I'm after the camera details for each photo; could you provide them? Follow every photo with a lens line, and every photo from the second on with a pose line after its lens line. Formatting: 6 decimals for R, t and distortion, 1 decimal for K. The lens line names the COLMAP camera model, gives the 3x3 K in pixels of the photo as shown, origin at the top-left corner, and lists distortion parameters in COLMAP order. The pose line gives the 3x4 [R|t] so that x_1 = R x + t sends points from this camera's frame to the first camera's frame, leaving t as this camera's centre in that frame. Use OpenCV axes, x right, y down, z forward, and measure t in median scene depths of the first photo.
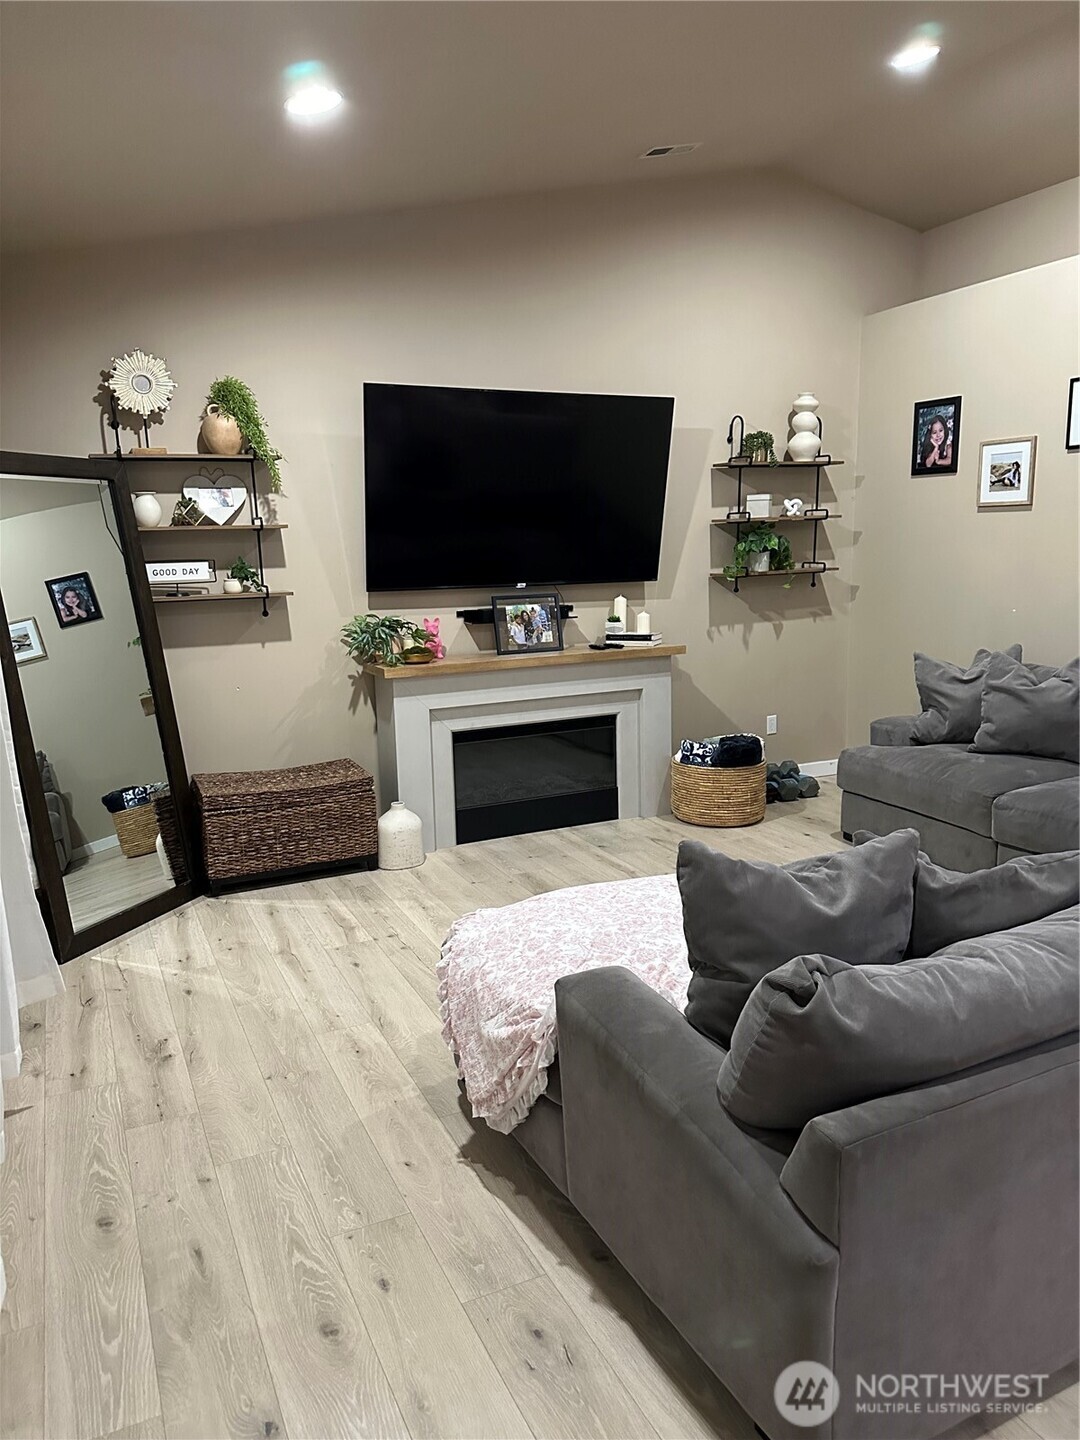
lens RADIAL K [[998.3, 0, 535.0], [0, 998.3, 723.1], [0, 0, 1]] dist [0.206856, -0.405929]
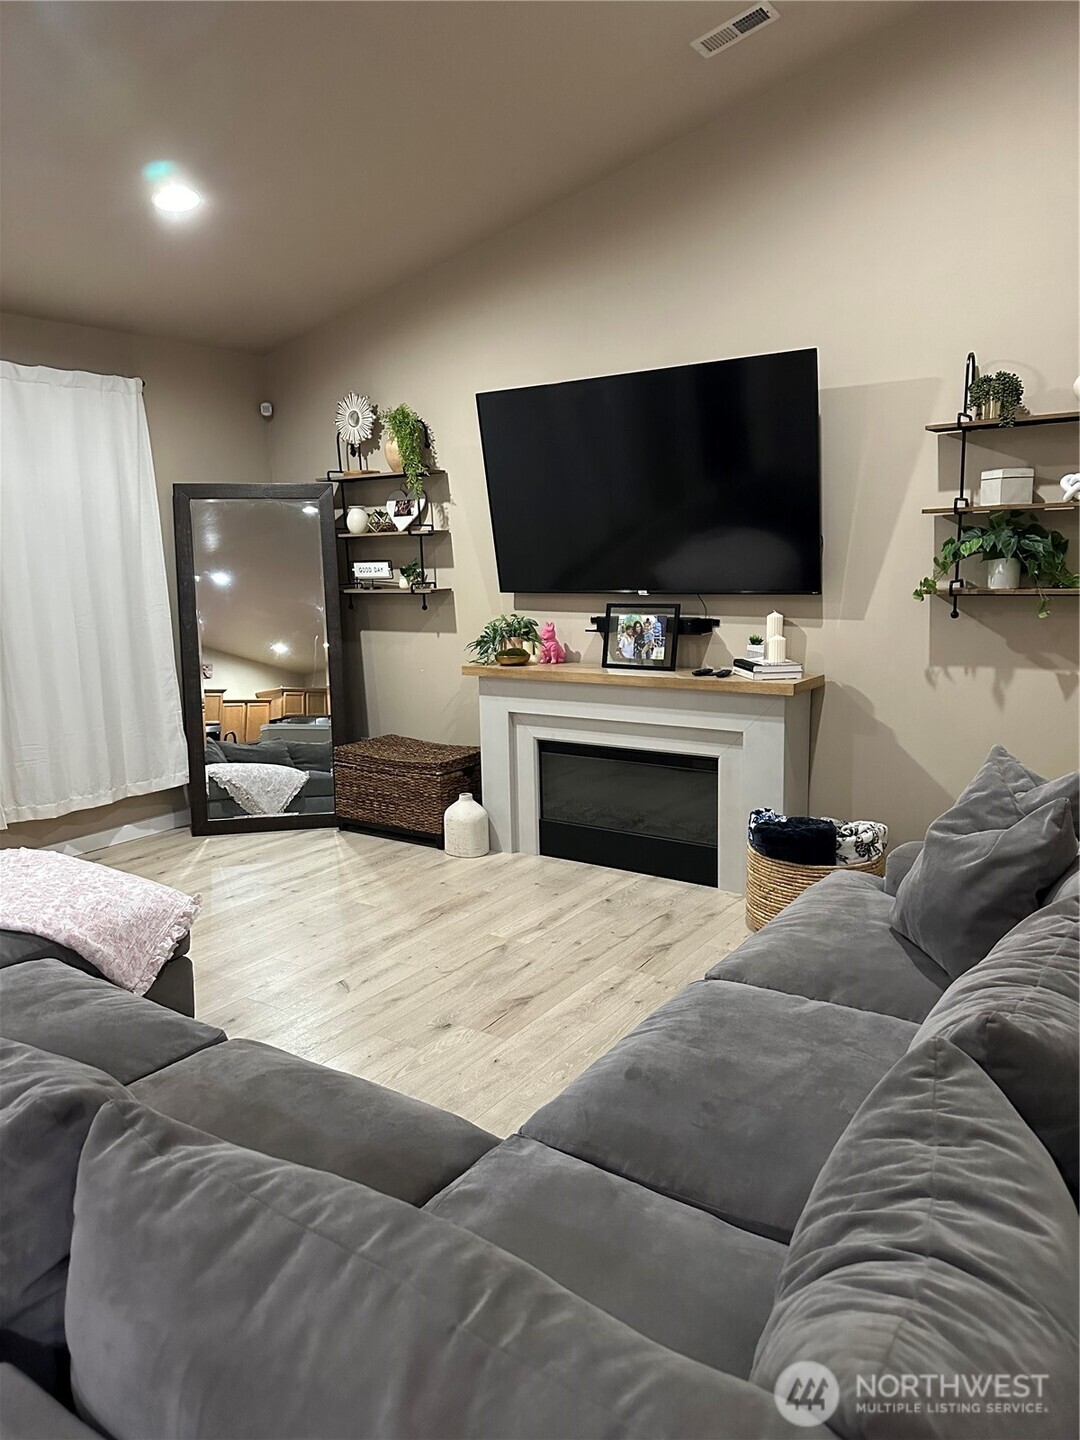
lens RADIAL K [[998.3, 0, 535.0], [0, 998.3, 723.1], [0, 0, 1]] dist [0.206856, -0.405929]
pose [[0.504427, 0.159023, -0.848684, 0.758862], [-0.143617, 0.984655, 0.099140, -0.105340], [0.851427, 0.071876, 0.519525, 0.500501]]
